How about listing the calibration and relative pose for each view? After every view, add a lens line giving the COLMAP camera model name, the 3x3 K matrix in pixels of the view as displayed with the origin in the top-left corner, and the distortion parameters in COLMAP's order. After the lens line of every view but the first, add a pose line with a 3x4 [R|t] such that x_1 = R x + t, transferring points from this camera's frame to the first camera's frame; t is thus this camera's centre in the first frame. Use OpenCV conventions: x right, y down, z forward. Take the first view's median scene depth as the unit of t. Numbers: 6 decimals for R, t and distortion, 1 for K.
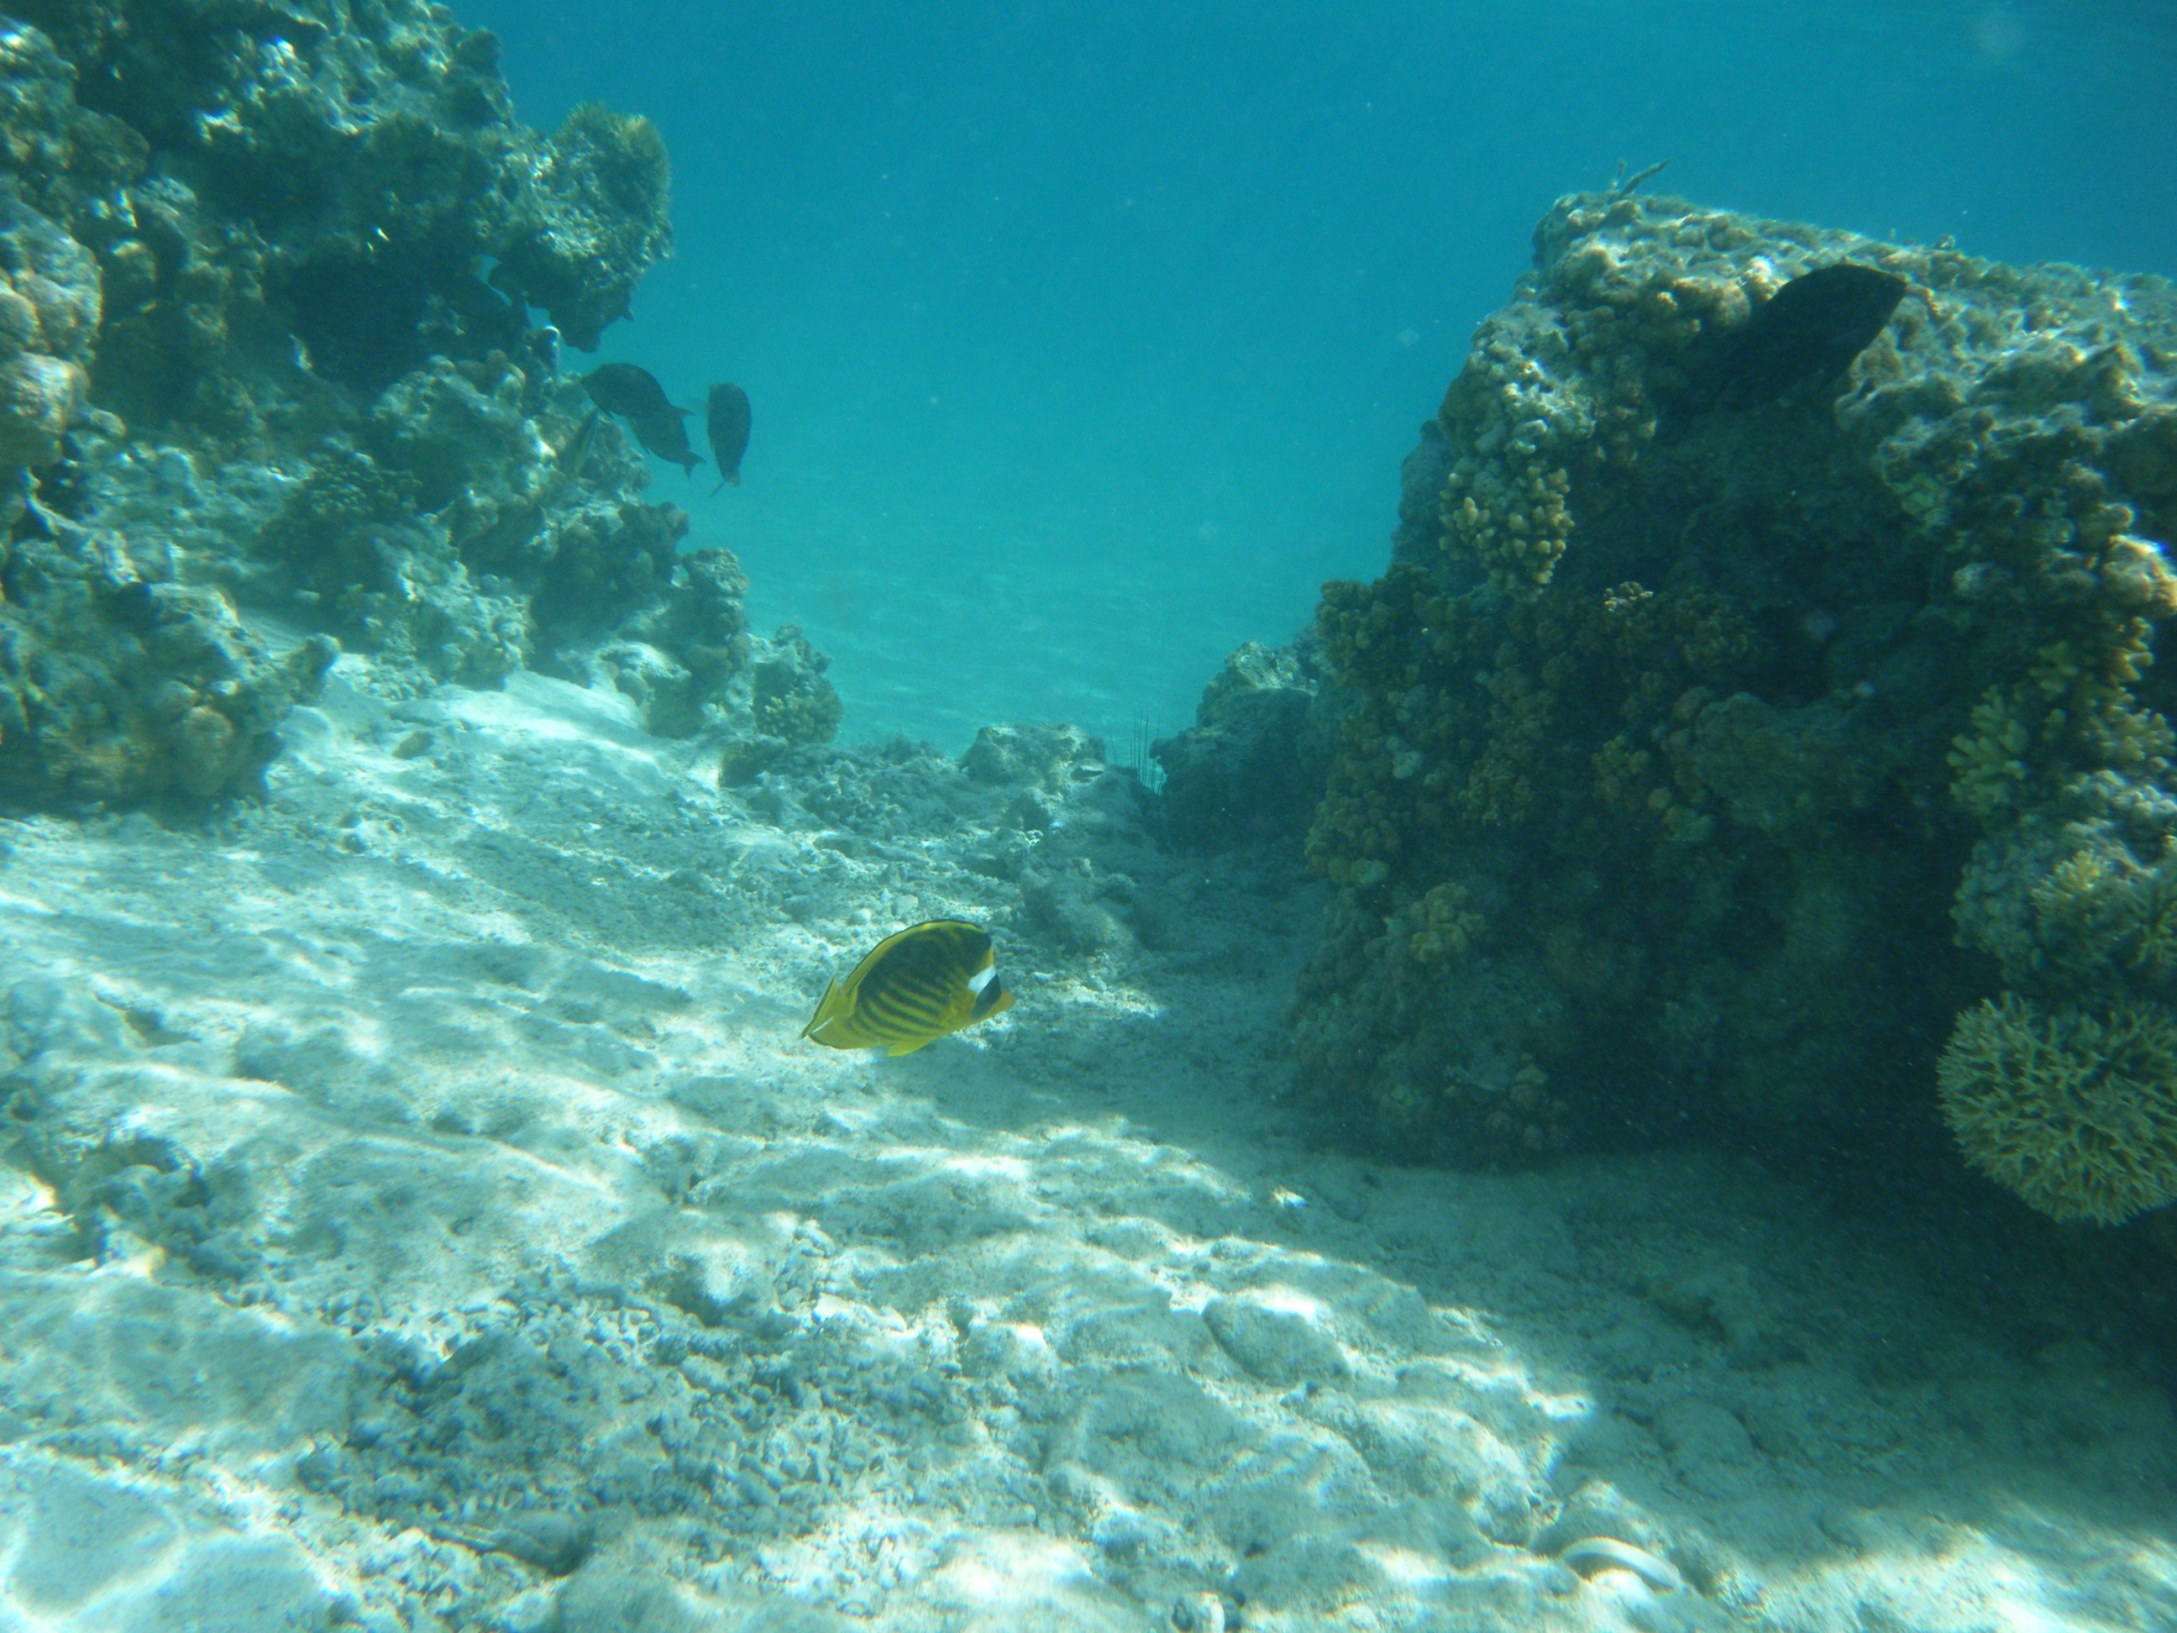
lens RADIAL K [[2717.8, 0, 1088.5], [0, 2717.8, 816.5], [0, 0, 1]] dist [0.222537, 0.374686]
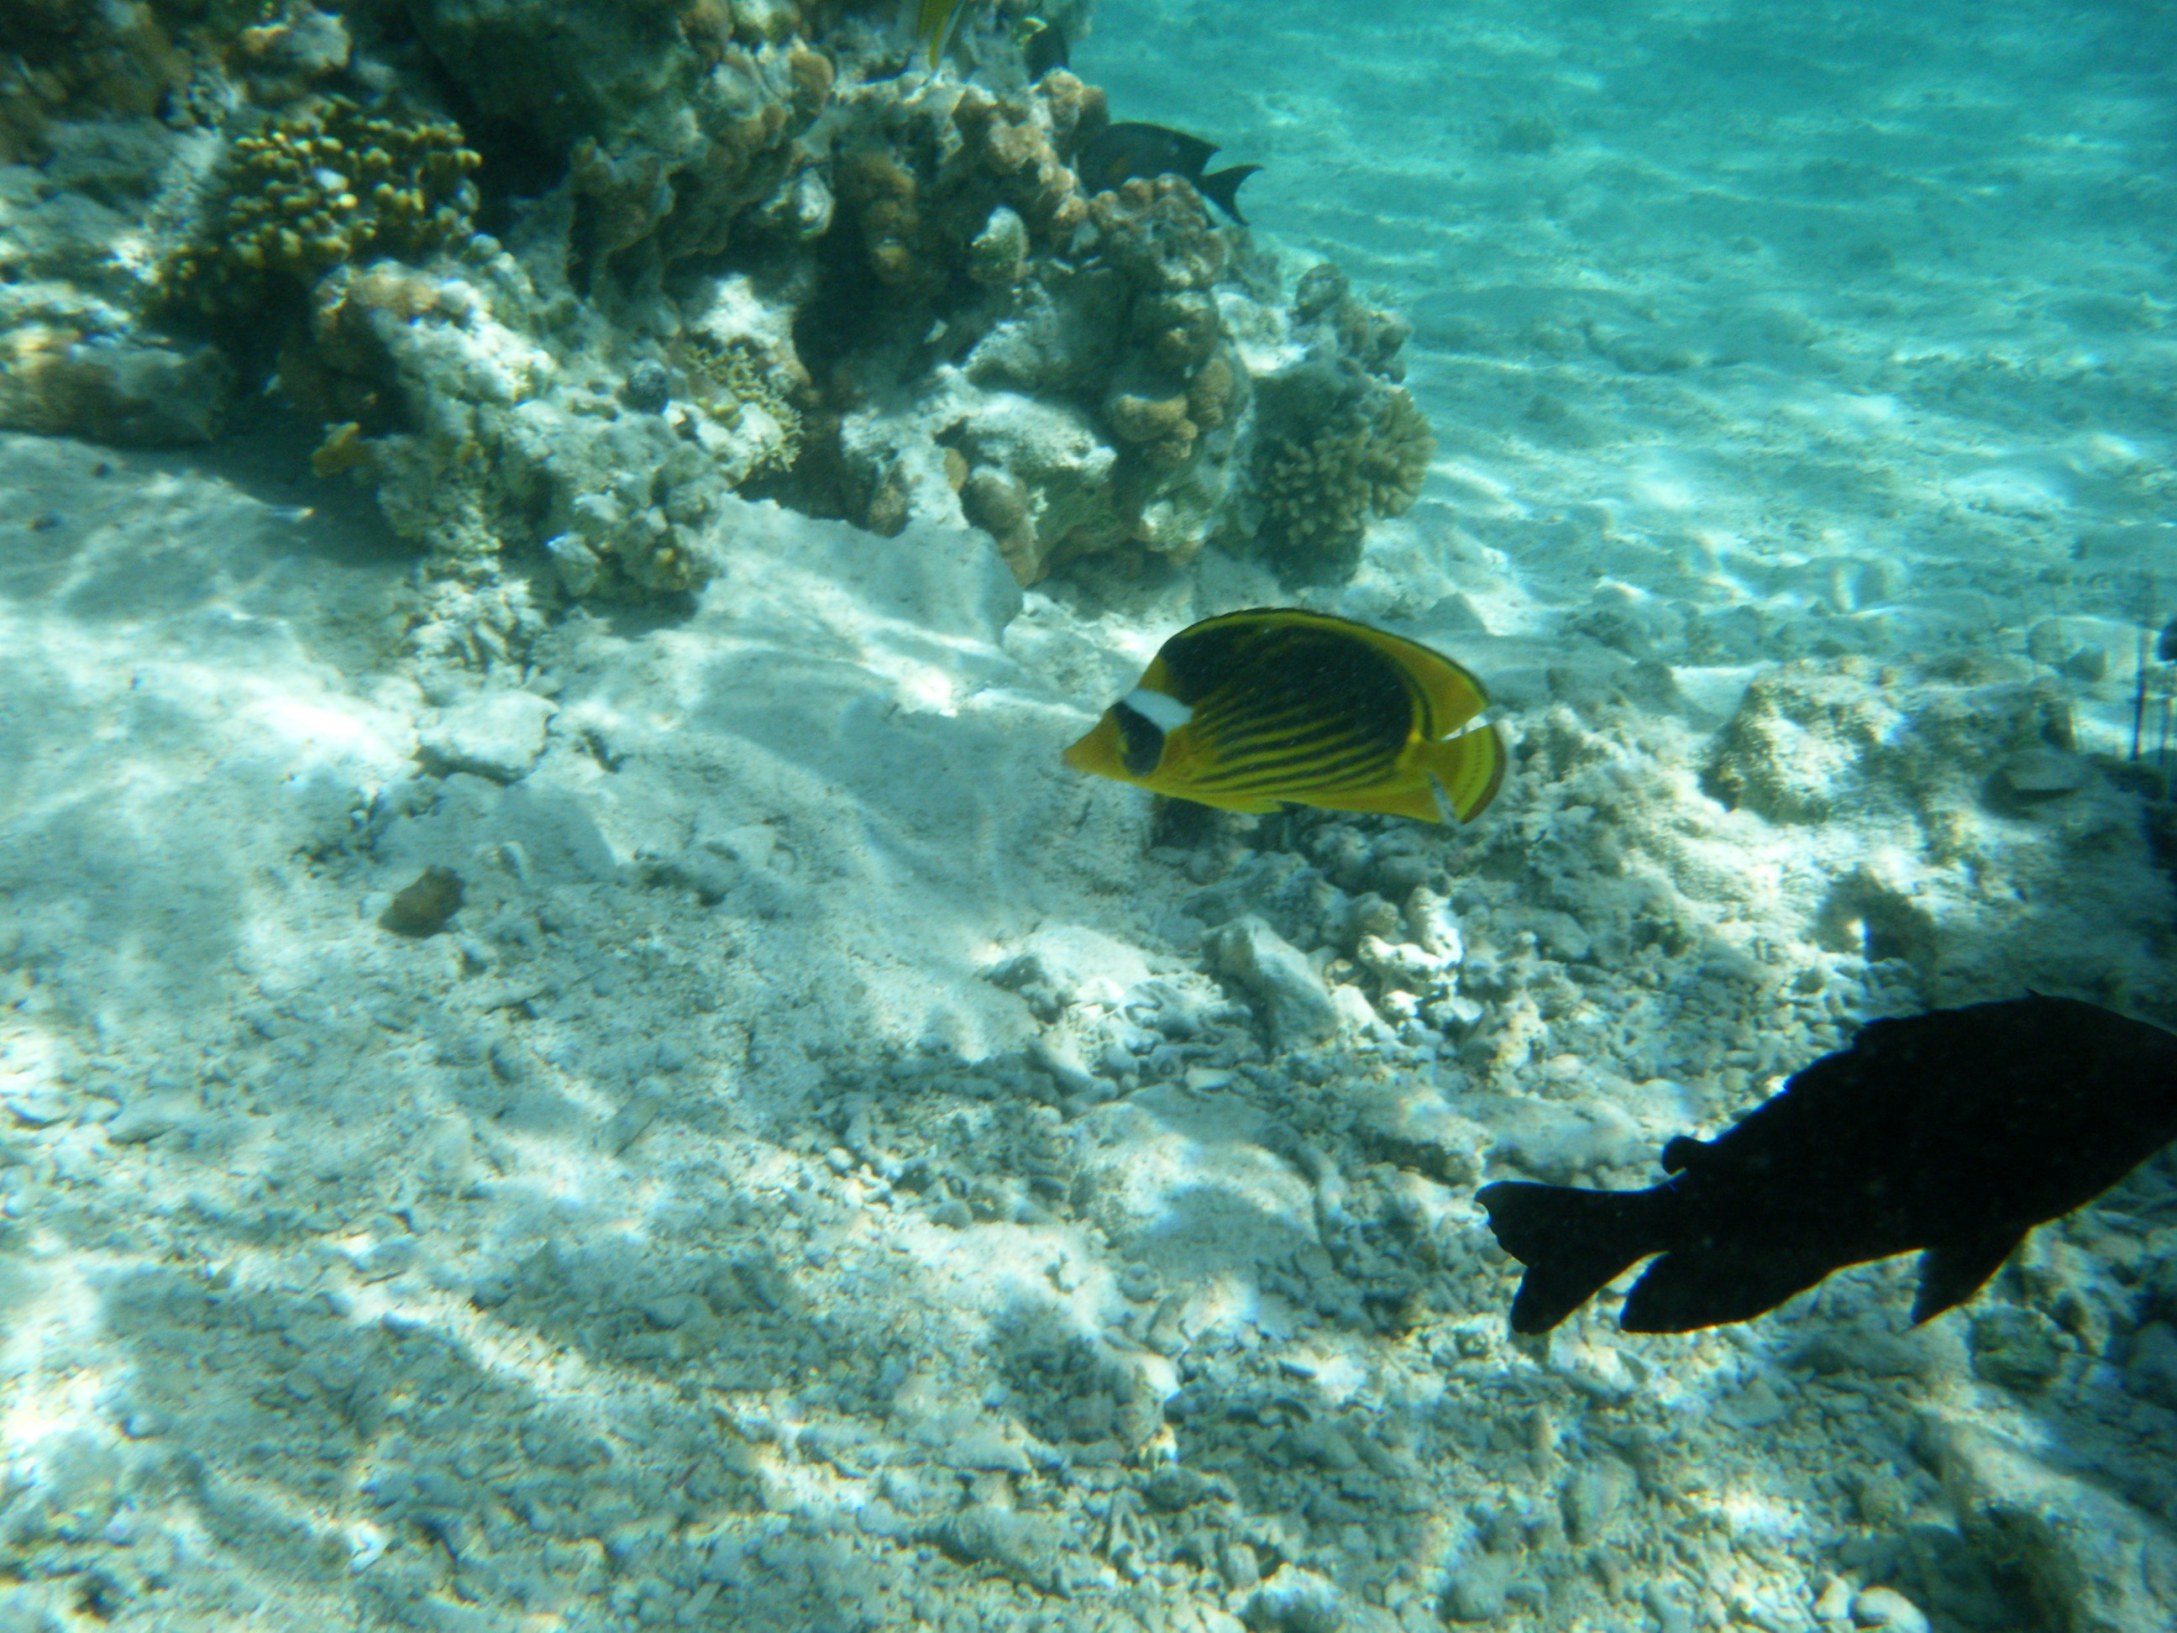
lens RADIAL K [[2717.8, 0, 1088.5], [0, 2717.8, 816.5], [0, 0, 1]] dist [0.222537, 0.374686]
pose [[0.976077, 0.015677, -0.216858, -0.054330], [0.048902, 0.956013, 0.289219, -0.163628], [0.211853, -0.292905, 0.932376, 0.654957]]
